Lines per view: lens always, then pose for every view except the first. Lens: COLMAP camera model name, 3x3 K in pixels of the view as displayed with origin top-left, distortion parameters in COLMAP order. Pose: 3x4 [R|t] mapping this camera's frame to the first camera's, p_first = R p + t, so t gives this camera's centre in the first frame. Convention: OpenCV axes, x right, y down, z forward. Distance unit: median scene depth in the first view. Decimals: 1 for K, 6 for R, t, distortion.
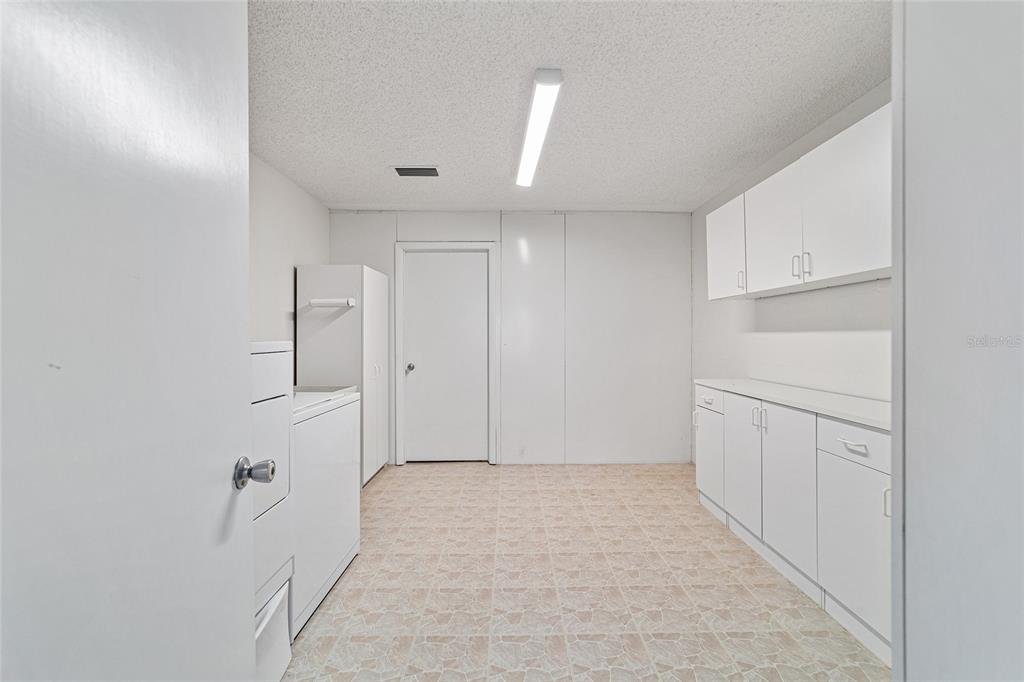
lens RADIAL K [[395.5, 0, 512.6], [0, 395.5, 339.6], [0, 0, 1]] dist [-0.004570, 0.000725]
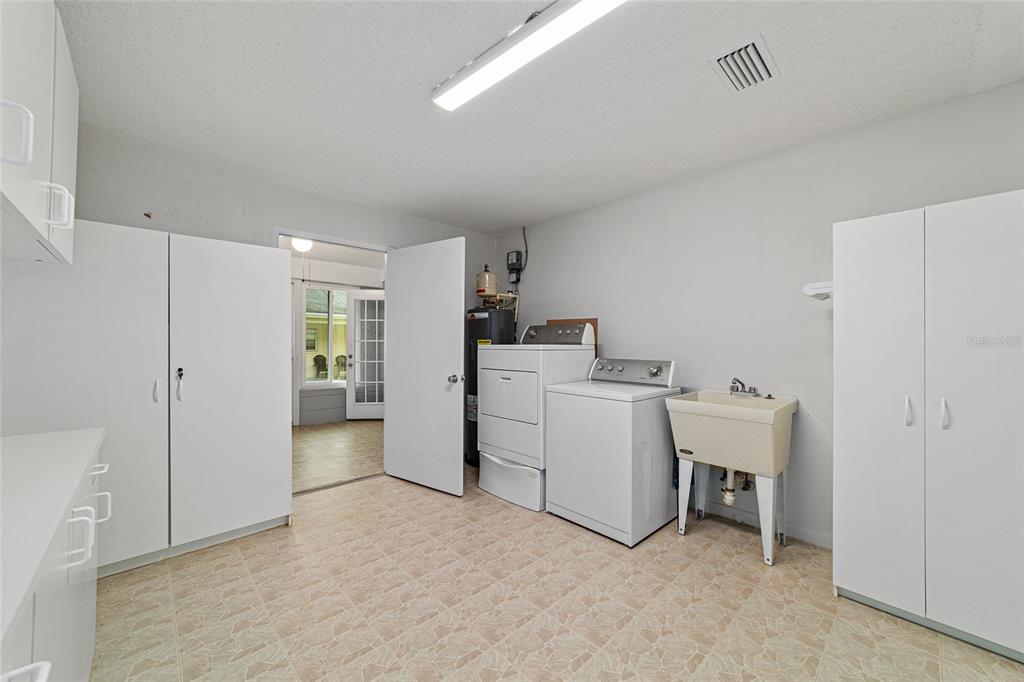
lens RADIAL K [[395.5, 0, 512.1], [0, 395.5, 338.3], [0, 0, 1]] dist [-0.004570, 0.000725]
pose [[-0.735382, -0.005972, -0.677626, 0.627041], [-0.000893, 0.999969, -0.007843, -0.008835], [0.677652, -0.005163, -0.735365, 1.762118]]
